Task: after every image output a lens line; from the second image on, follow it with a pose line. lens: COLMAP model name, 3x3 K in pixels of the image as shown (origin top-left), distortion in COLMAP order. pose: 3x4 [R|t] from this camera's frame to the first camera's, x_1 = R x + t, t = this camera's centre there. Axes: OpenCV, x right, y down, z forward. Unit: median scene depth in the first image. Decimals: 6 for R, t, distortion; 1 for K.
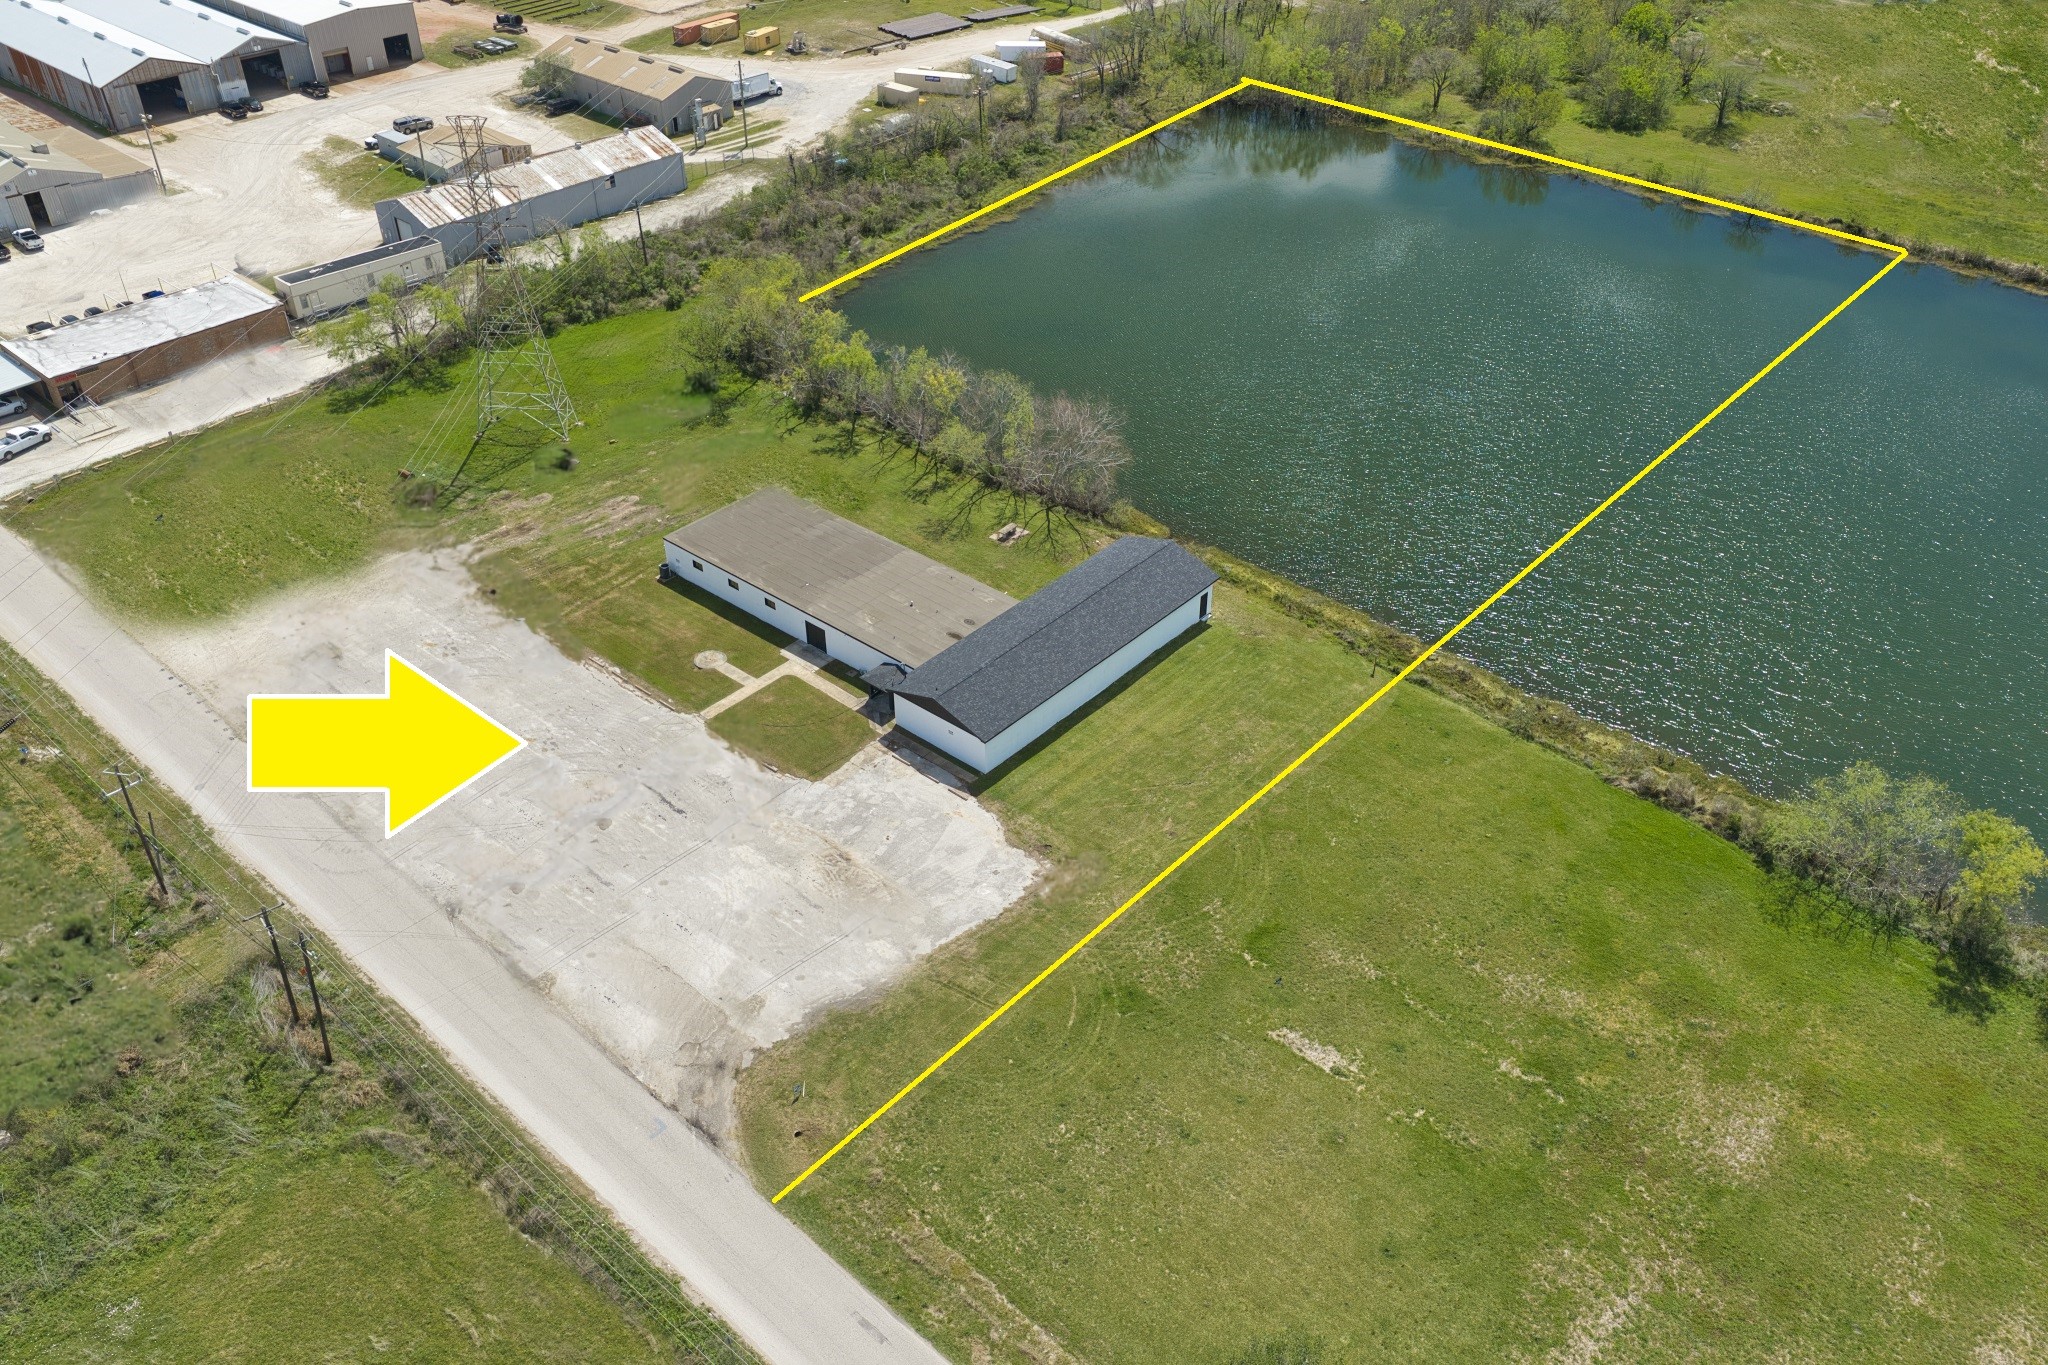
lens RADIAL K [[1686.2, 0, 1019.7], [0, 1686.2, 675.4], [0, 0, 1]] dist [0.037603, -0.024495]
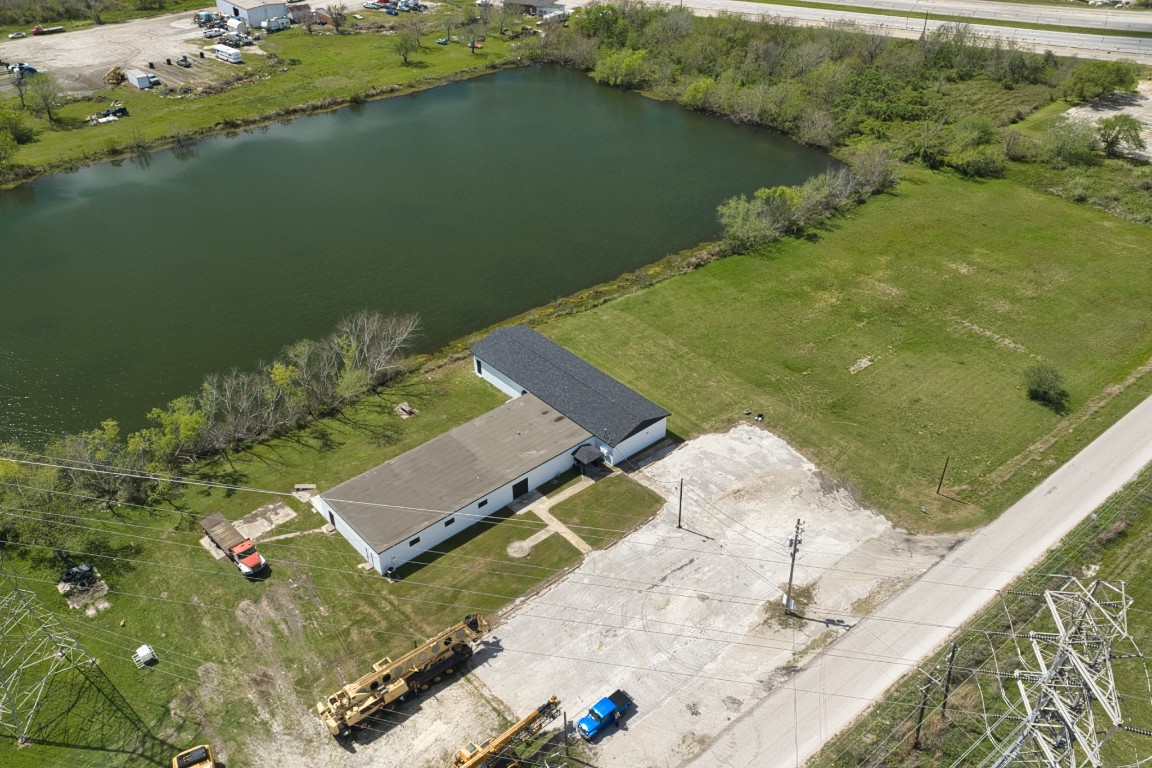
lens RADIAL K [[948.5, 0, 570.1], [0, 948.5, 380.2], [0, 0, 1]] dist [0.037603, -0.024495]
pose [[0.130417, -0.549061, 0.825544, -0.781786], [0.578658, 0.718278, 0.386305, -0.403463], [-0.805075, 0.427327, 0.411394, 0.627687]]
